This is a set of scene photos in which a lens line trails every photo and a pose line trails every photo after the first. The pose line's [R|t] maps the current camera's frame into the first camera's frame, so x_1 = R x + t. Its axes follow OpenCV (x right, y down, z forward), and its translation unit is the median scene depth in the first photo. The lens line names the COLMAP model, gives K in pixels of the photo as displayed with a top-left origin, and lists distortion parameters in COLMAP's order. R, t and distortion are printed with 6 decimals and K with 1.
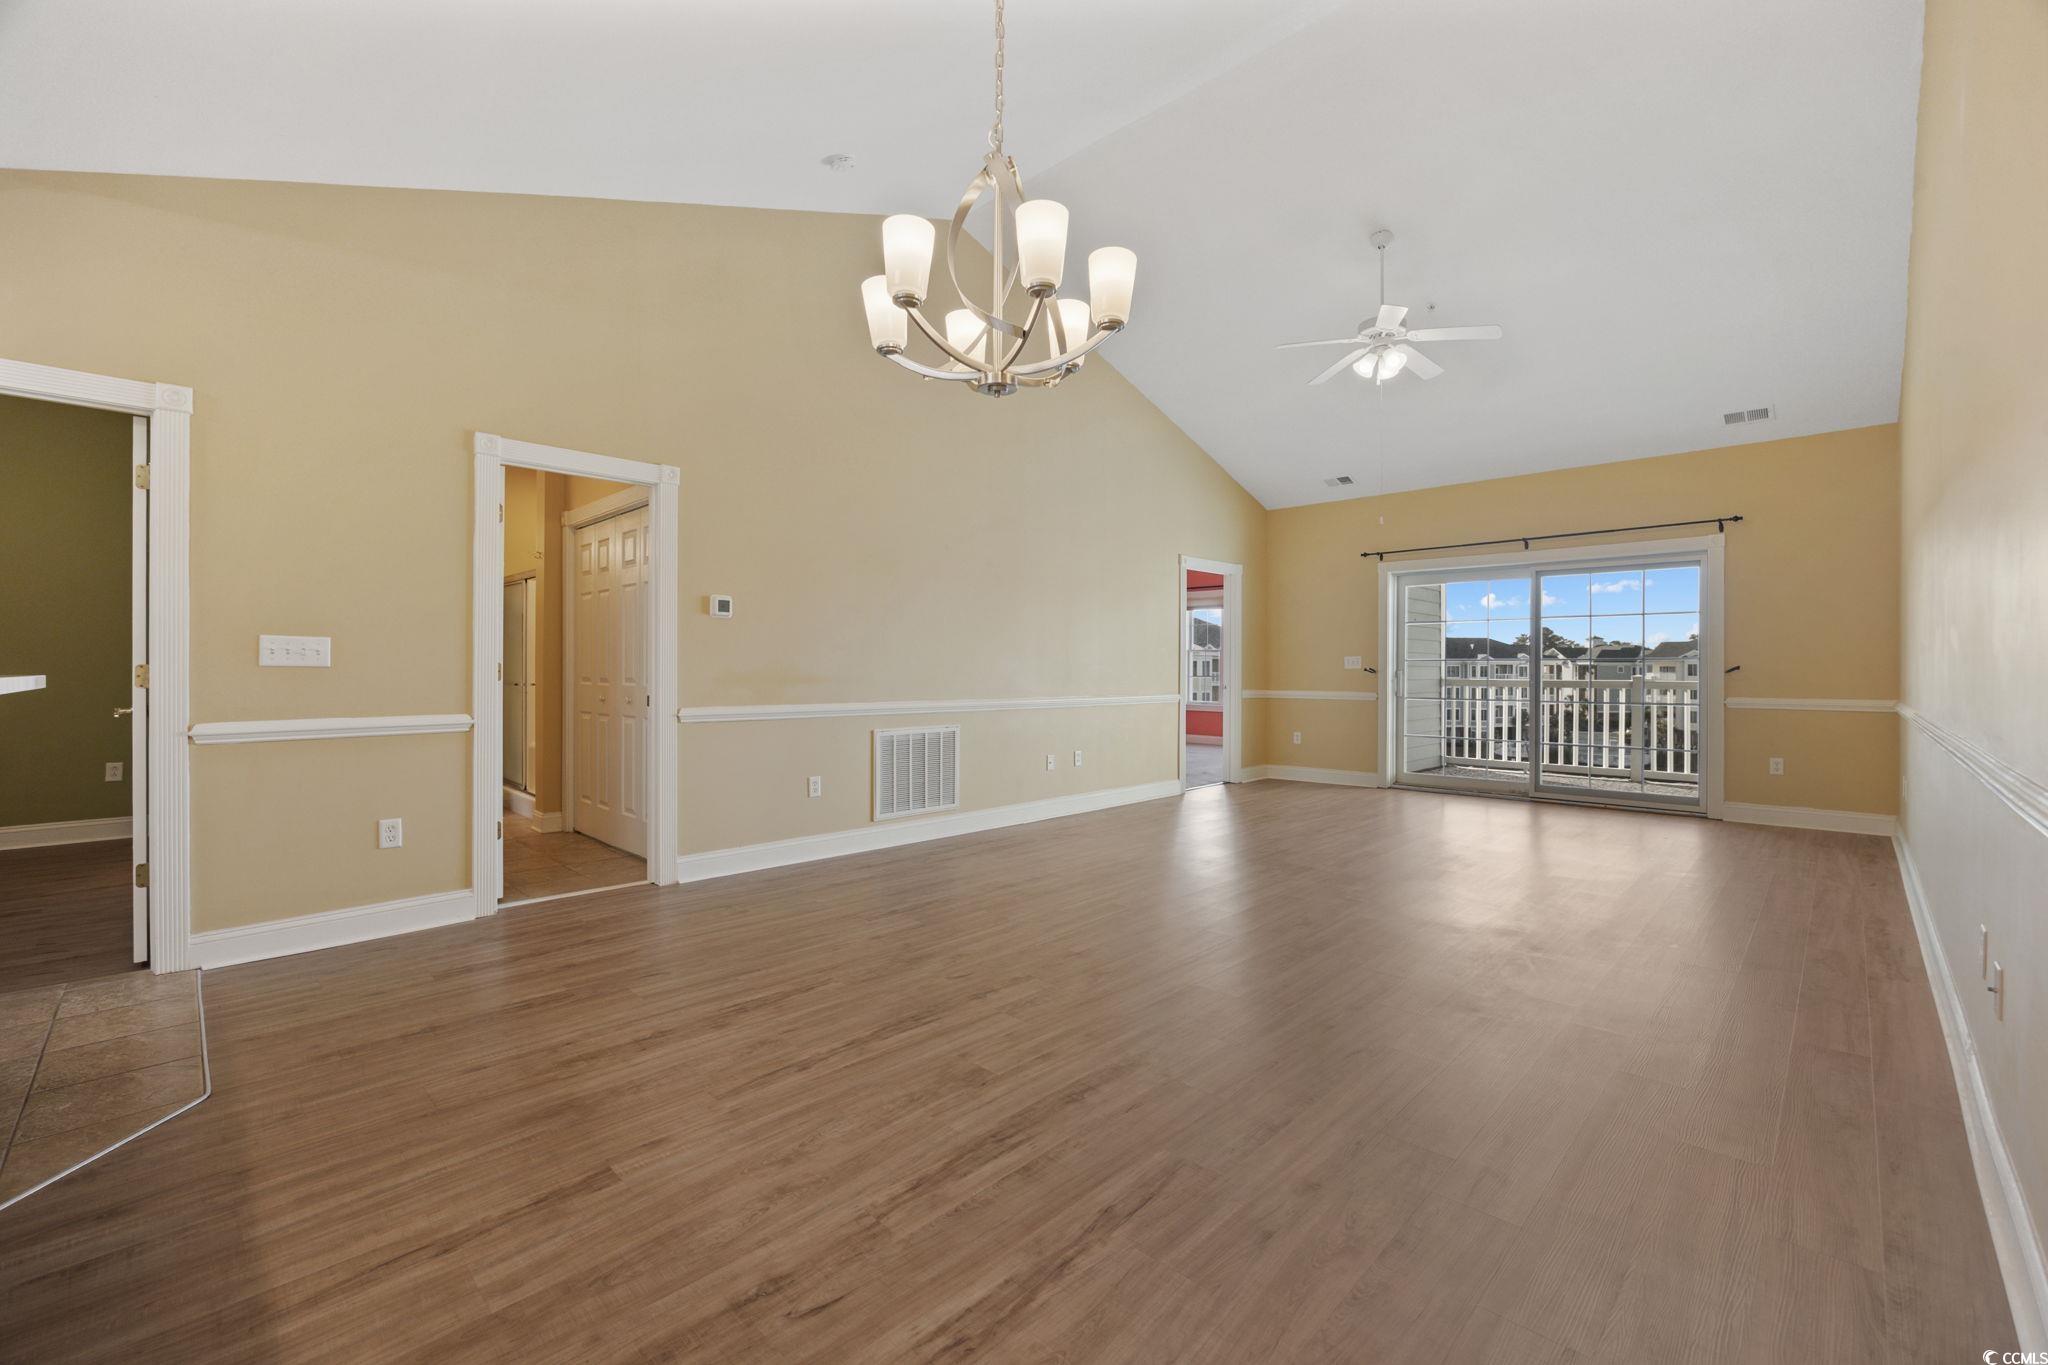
lens RADIAL K [[907.8, 0, 1024.0], [0, 907.8, 682.5], [0, 0, 1]] dist [-0.008851, -0.000417]
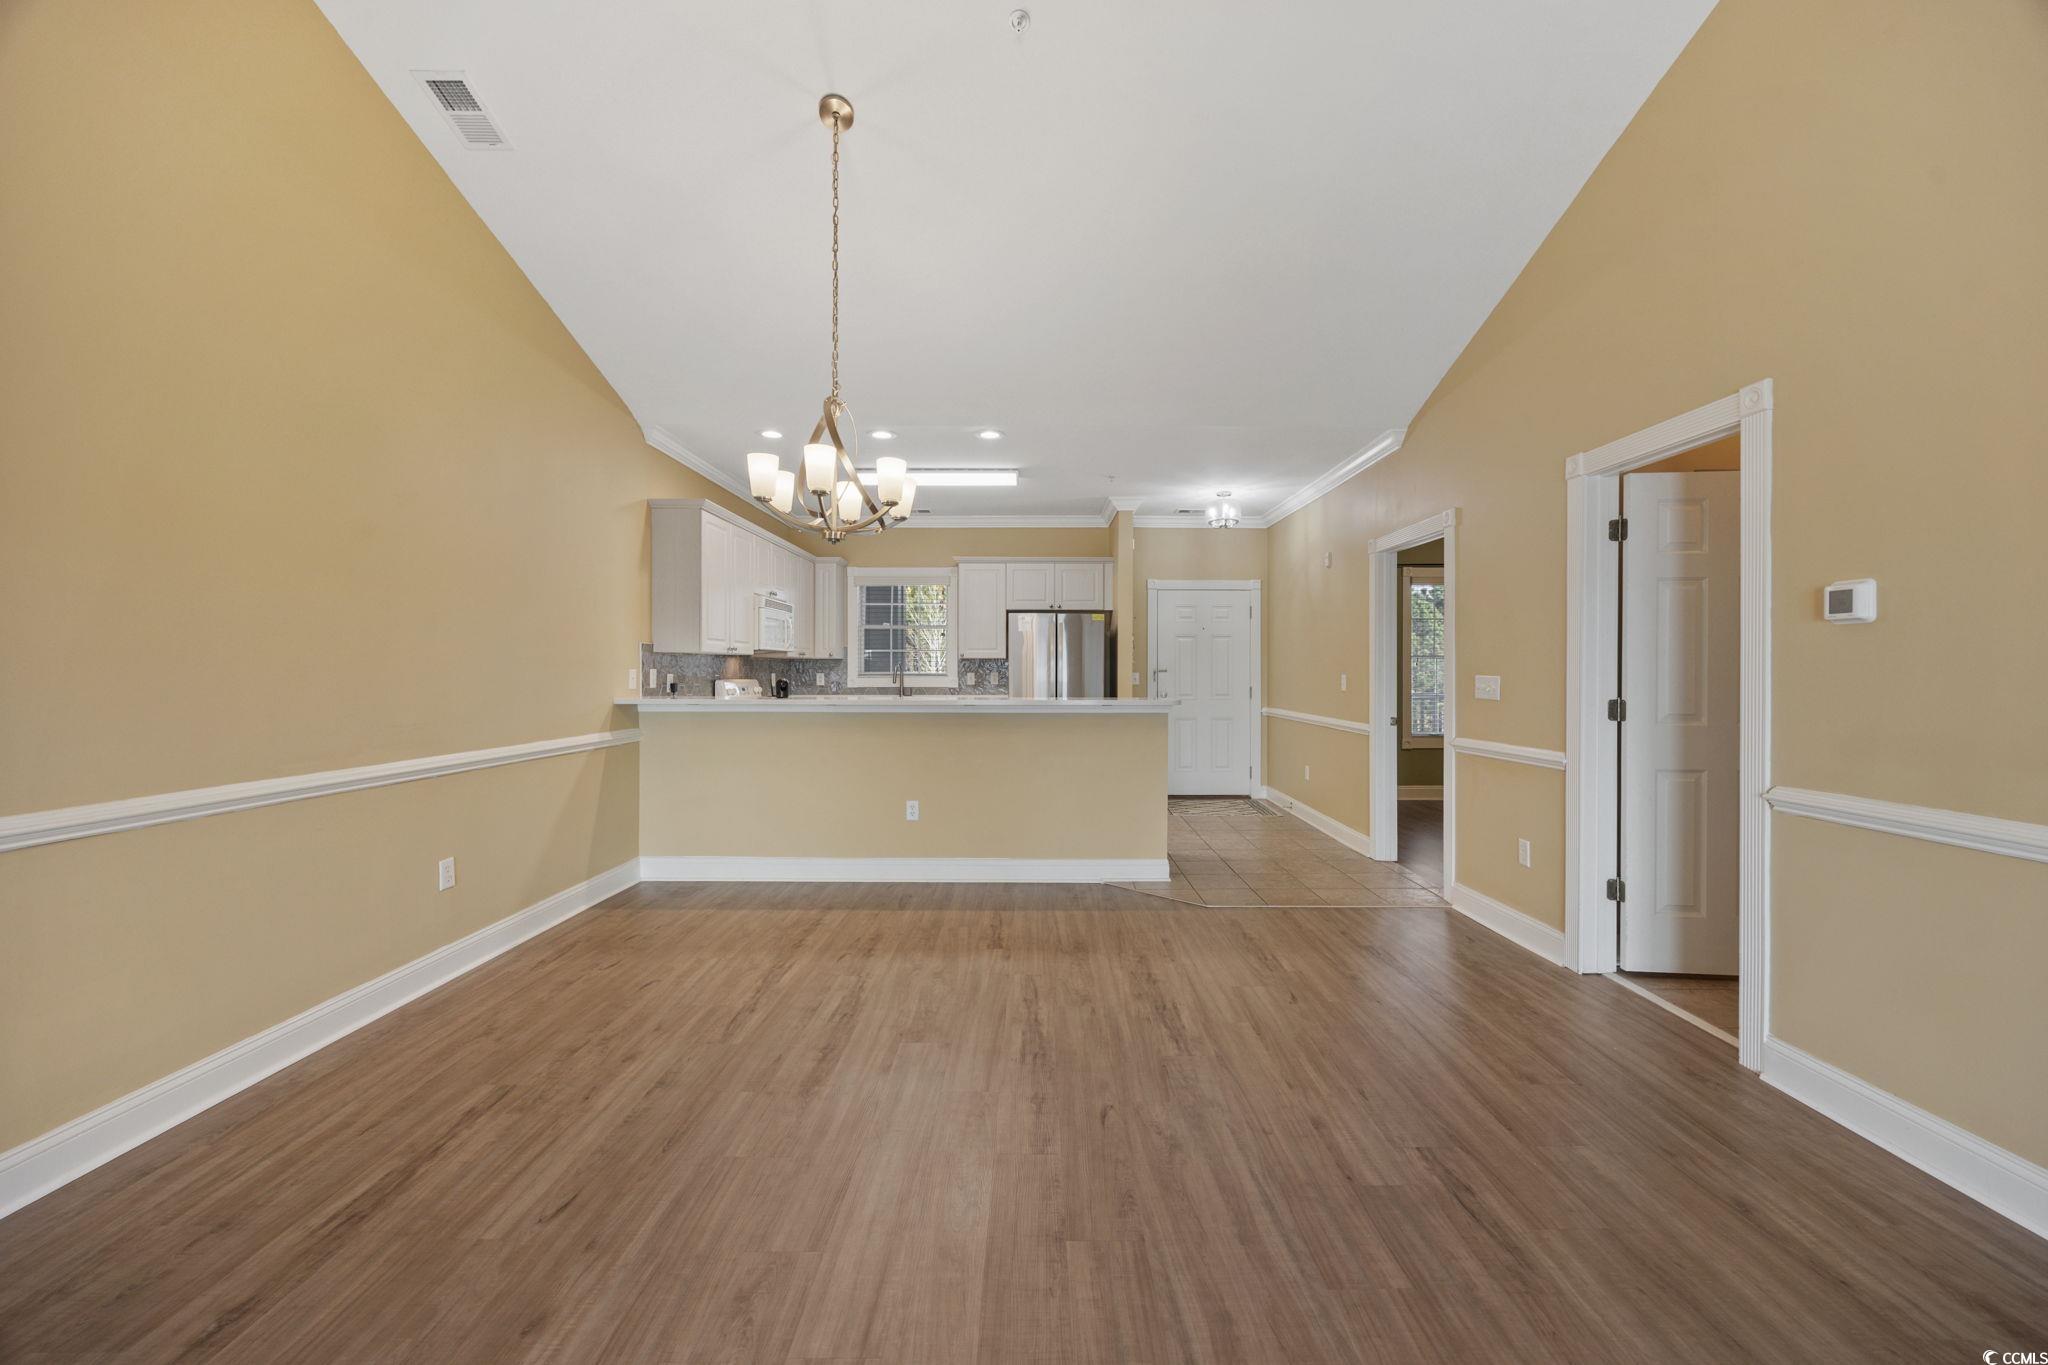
lens RADIAL K [[785.0, 0, 1041.1], [0, 785.0, 673.0], [0, 0, 1]] dist [-0.001275, -0.000143]
pose [[-0.717562, -0.000204, -0.696495, 0.228142], [-0.009039, 0.999918, 0.009020, -0.032487], [0.696436, 0.012768, -0.717505, 0.746330]]
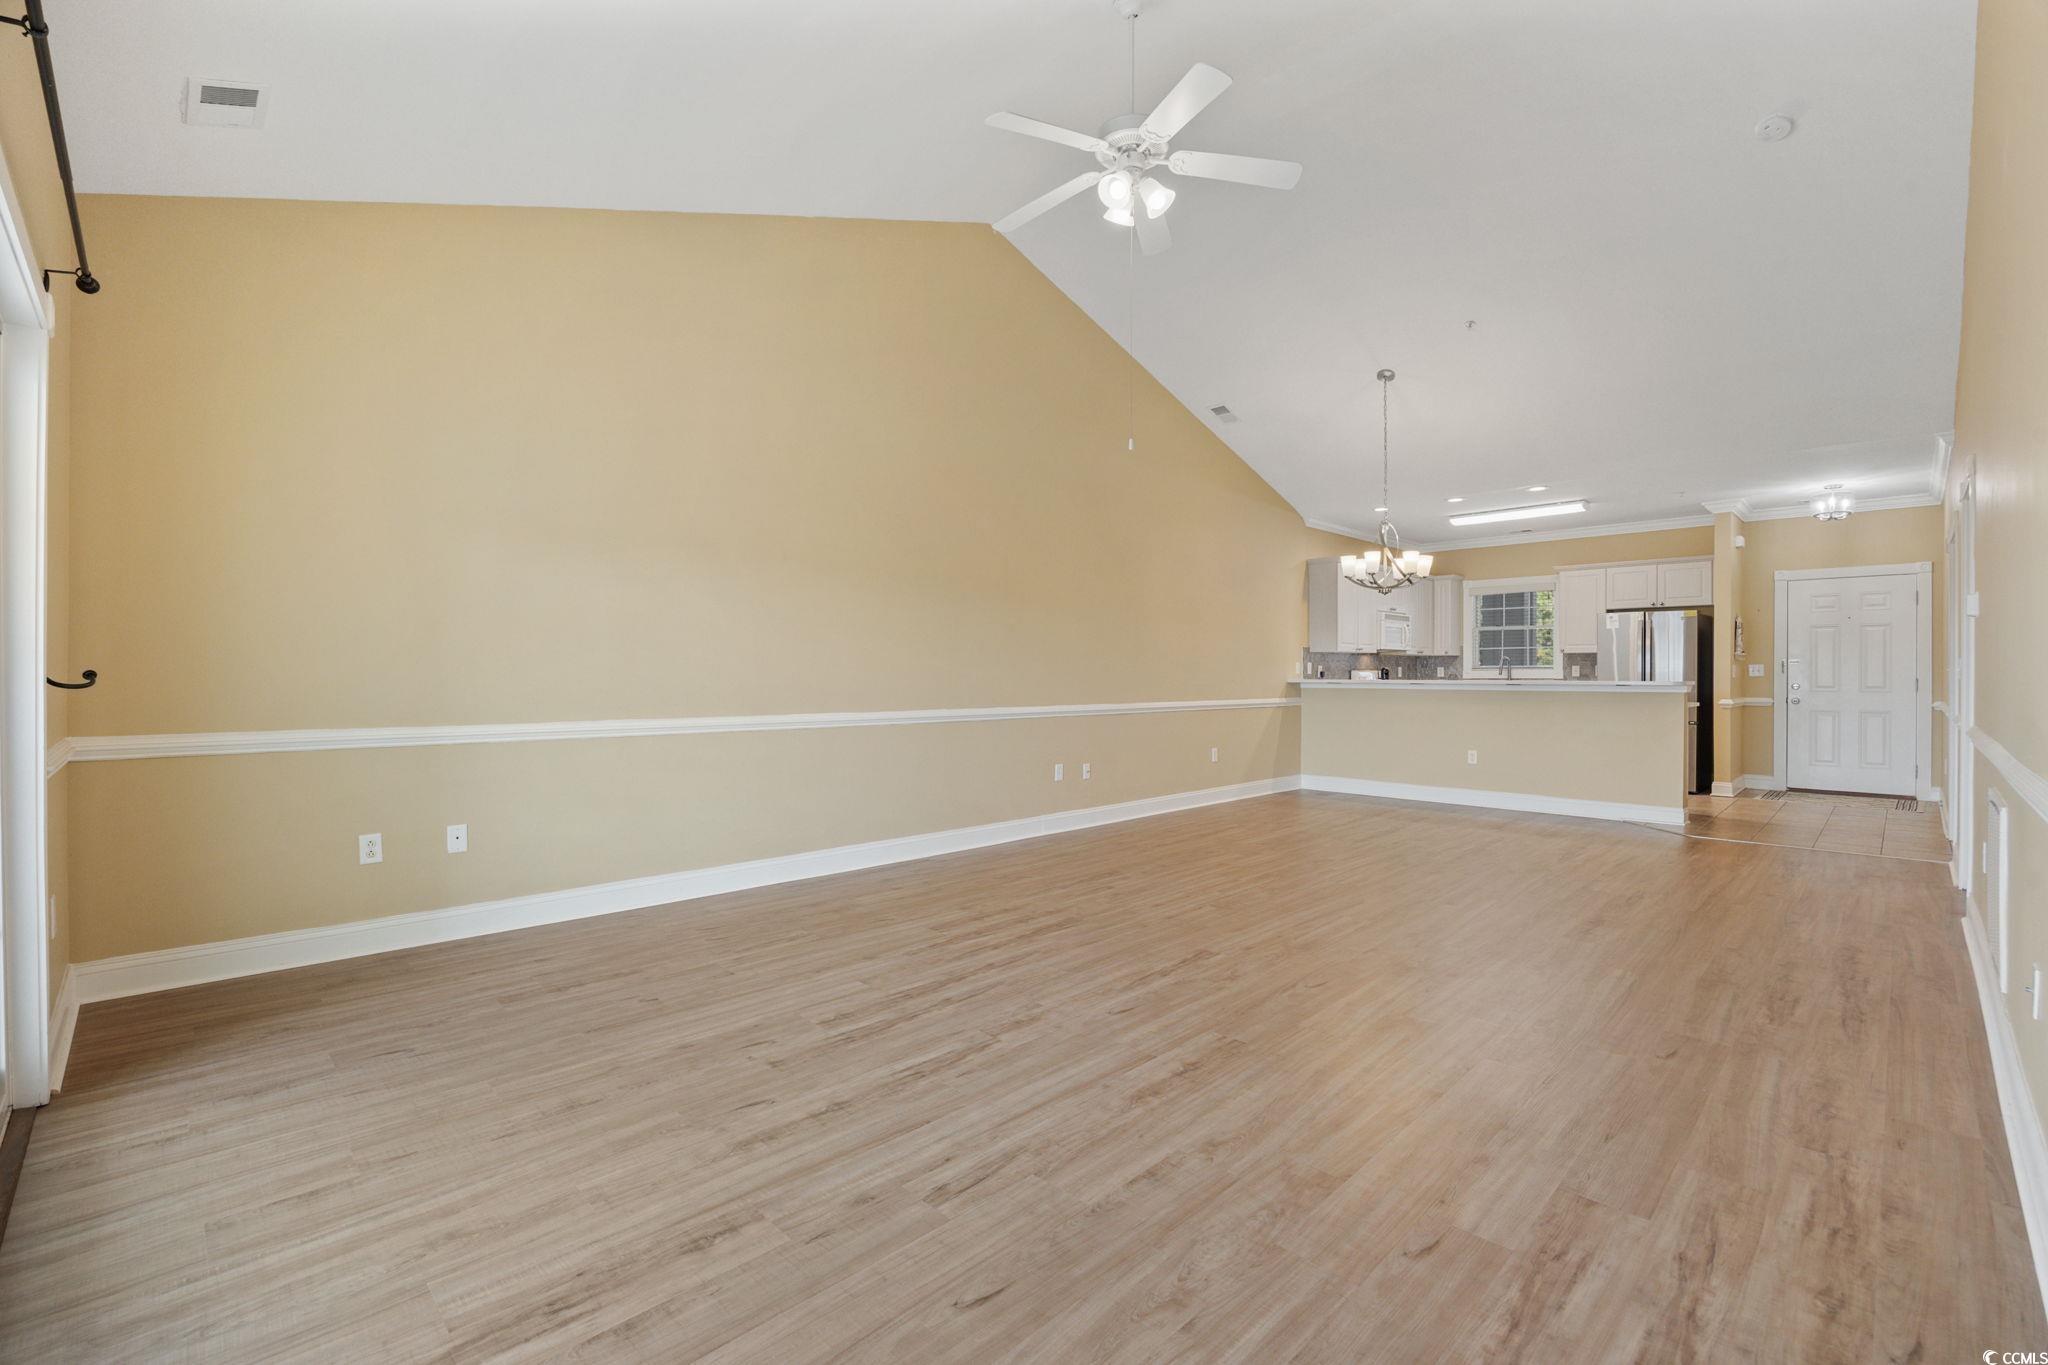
lens RADIAL K [[868.2, 0, 1033.8], [0, 868.2, 682.5], [0, 0, 1]] dist [-0.019791, 0.000715]
pose [[-0.999606, -0.001291, 0.028021, 0.369573], [-0.000739, 0.999806, 0.019679, -0.020812], [-0.028041, 0.019651, -0.999414, 1.334344]]
